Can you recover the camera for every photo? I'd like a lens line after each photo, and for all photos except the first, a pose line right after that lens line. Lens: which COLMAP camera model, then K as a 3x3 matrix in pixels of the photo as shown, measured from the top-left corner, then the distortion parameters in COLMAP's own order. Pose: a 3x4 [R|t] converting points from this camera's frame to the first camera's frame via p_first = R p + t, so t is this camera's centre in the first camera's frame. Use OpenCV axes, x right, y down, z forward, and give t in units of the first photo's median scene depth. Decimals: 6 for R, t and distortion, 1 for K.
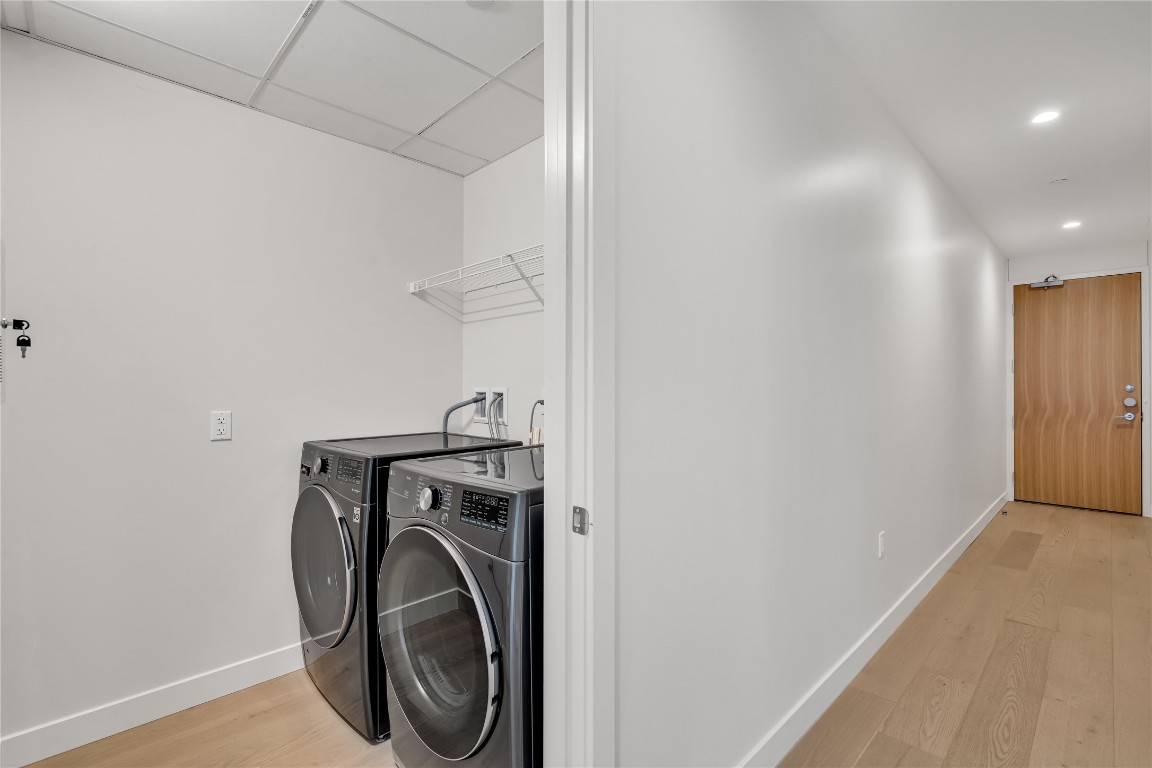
lens RADIAL K [[527.8, 0, 574.4], [0, 527.8, 384.2], [0, 0, 1]] dist [0.000979, 0.000076]
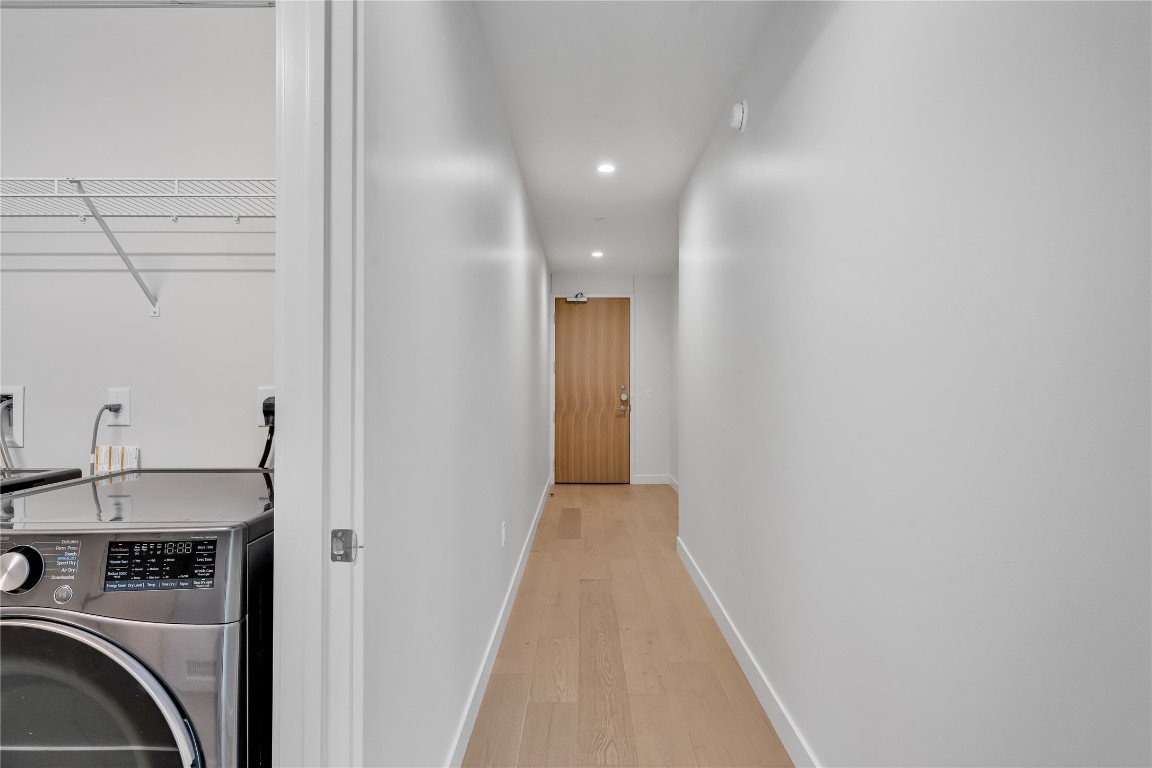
lens RADIAL K [[623.0, 0, 578.7], [0, 623.0, 383.2], [0, 0, 1]] dist [0.001377, -0.000126]
pose [[0.694200, 0.003052, 0.719776, -0.240445], [-0.003703, 0.999993, -0.000669, 0.002020], [-0.719773, -0.002201, 0.694206, 0.033150]]
